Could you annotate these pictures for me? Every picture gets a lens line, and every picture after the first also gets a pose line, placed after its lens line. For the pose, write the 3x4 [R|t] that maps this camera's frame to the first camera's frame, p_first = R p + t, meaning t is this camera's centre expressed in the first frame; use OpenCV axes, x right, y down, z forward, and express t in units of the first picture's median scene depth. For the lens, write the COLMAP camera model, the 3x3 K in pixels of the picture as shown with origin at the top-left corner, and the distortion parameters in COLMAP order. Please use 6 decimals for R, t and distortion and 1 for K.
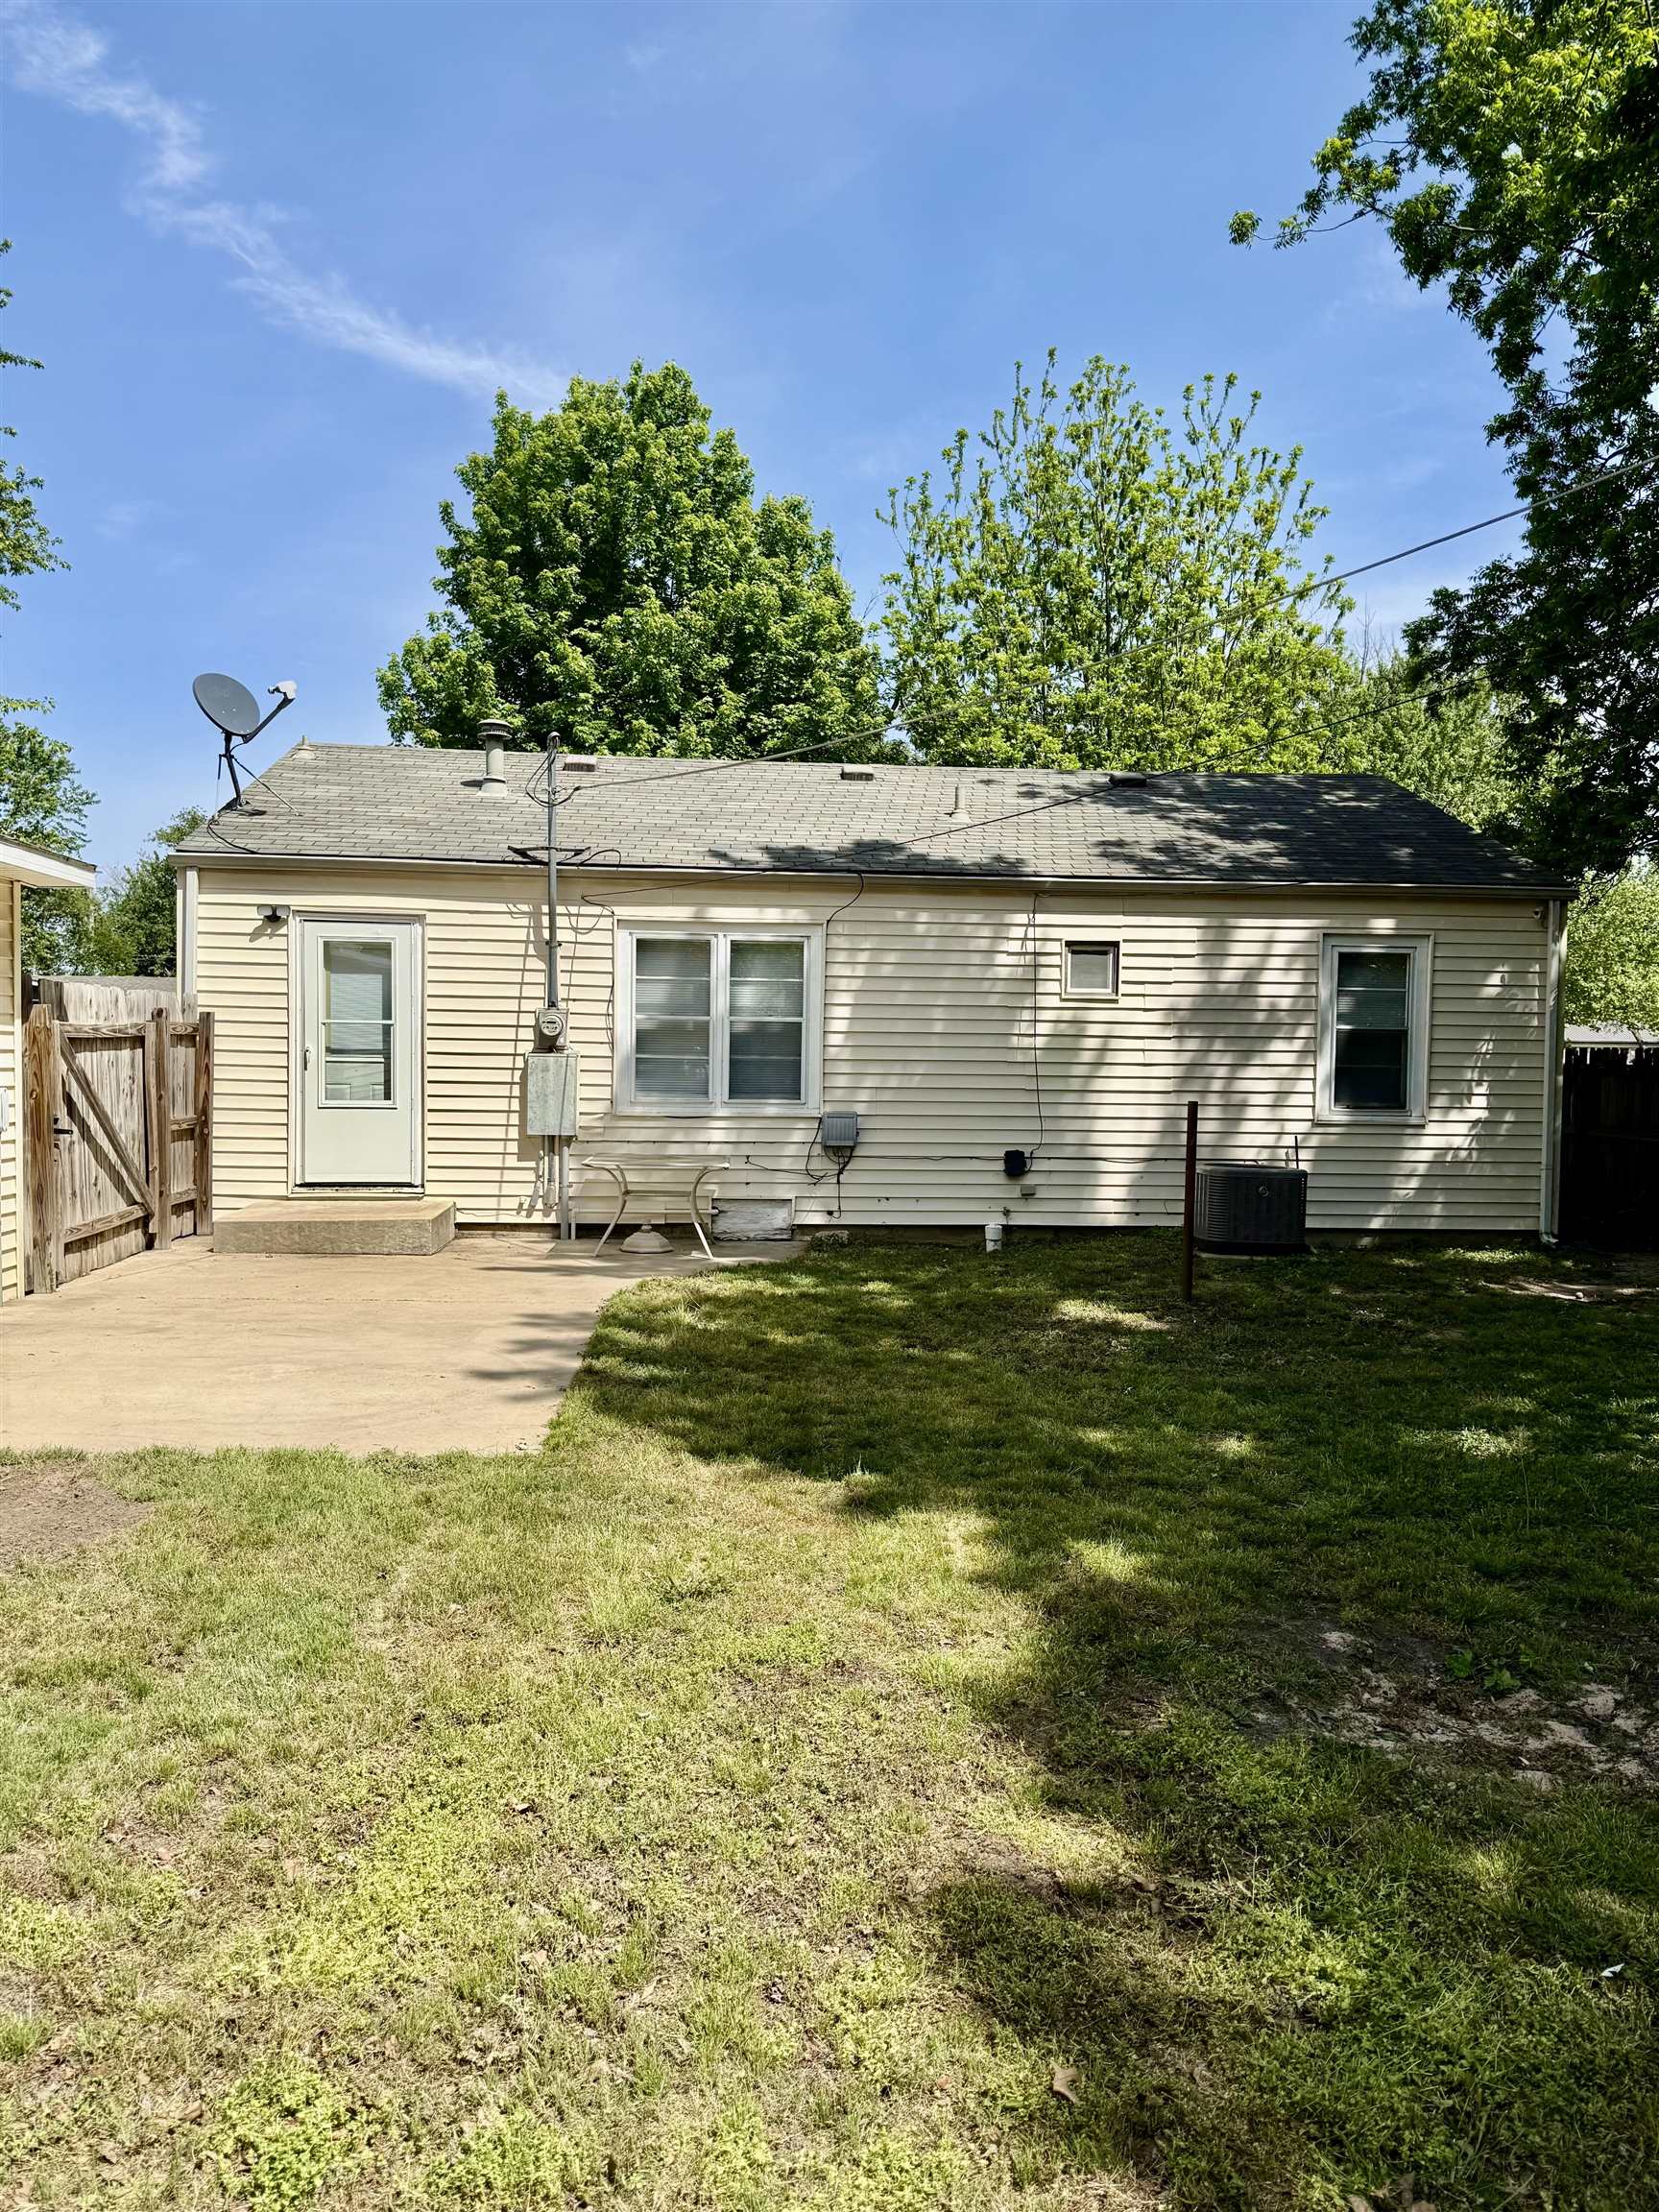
lens RADIAL K [[1508.1, 0, 829.5], [0, 1508.1, 1106.0], [0, 0, 1]] dist [0.195619, -0.345724]
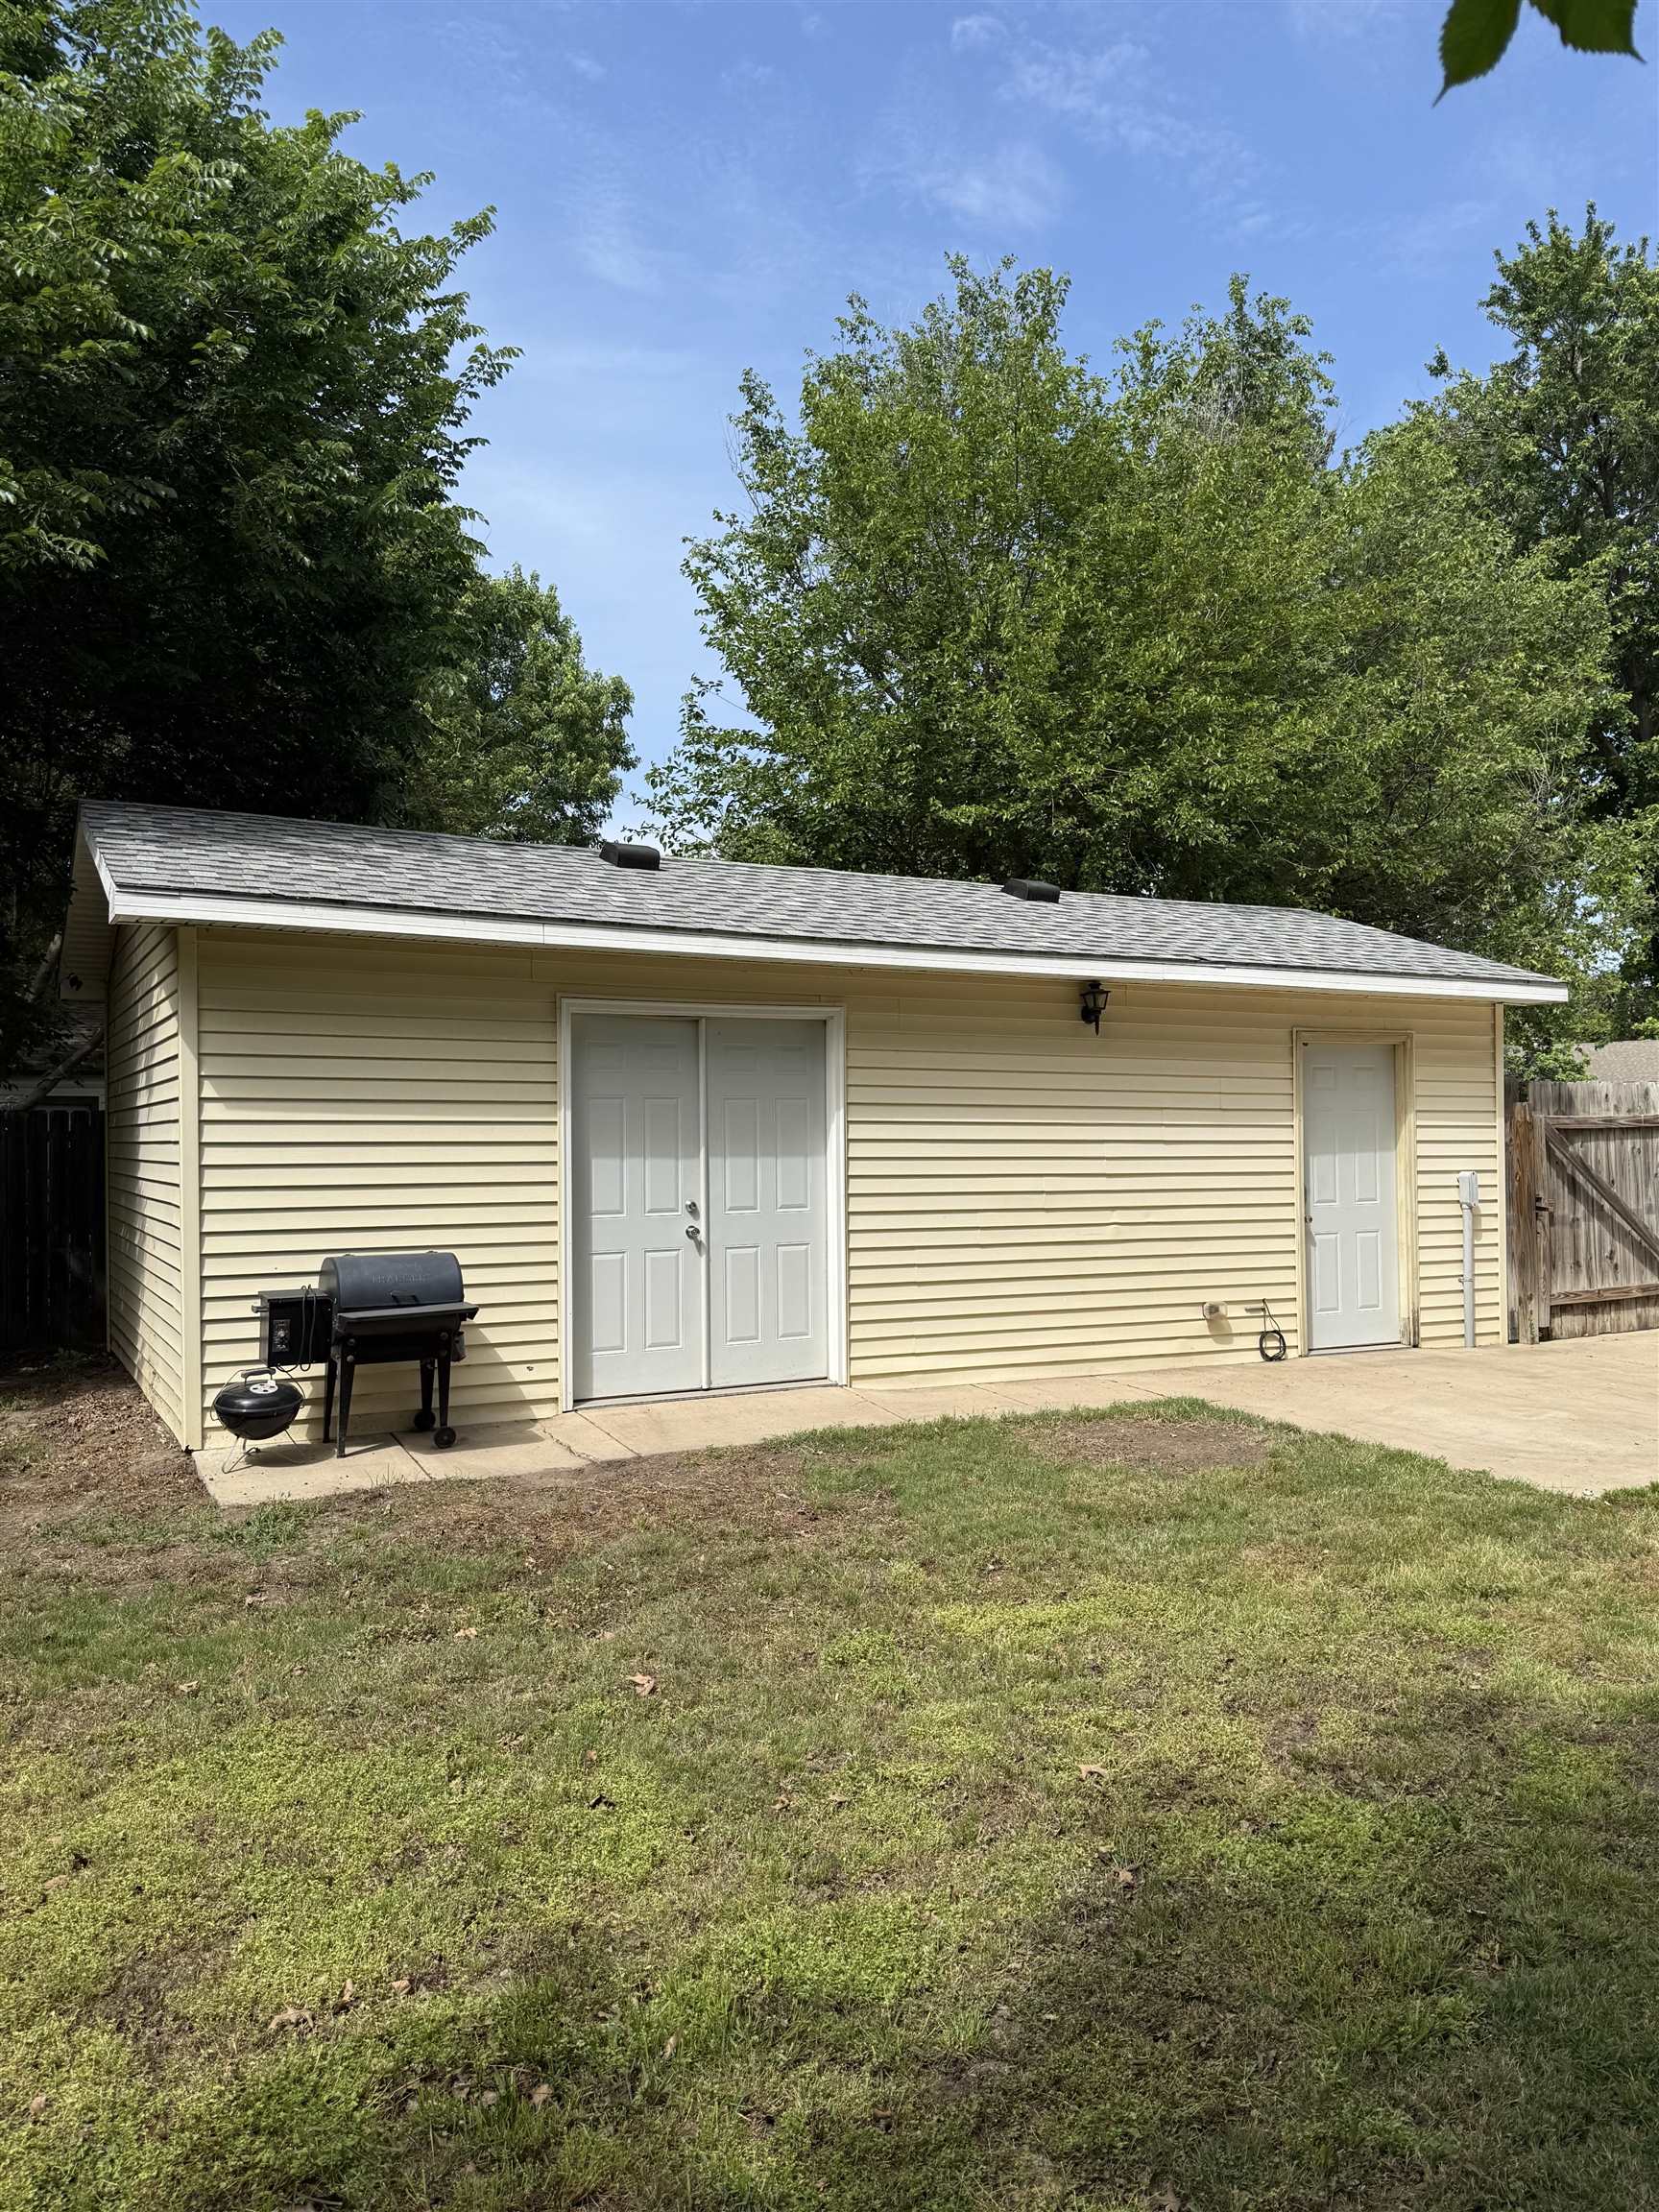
lens RADIAL K [[1616.6, 0, 829.5], [0, 1616.6, 1106.0], [0, 0, 1]] dist [0.148269, -0.251149]
pose [[0.379502, -0.031931, -0.924640, 0.347048], [-0.015821, 0.999034, -0.040993, -0.001280], [0.925056, 0.030186, 0.378630, 0.010478]]
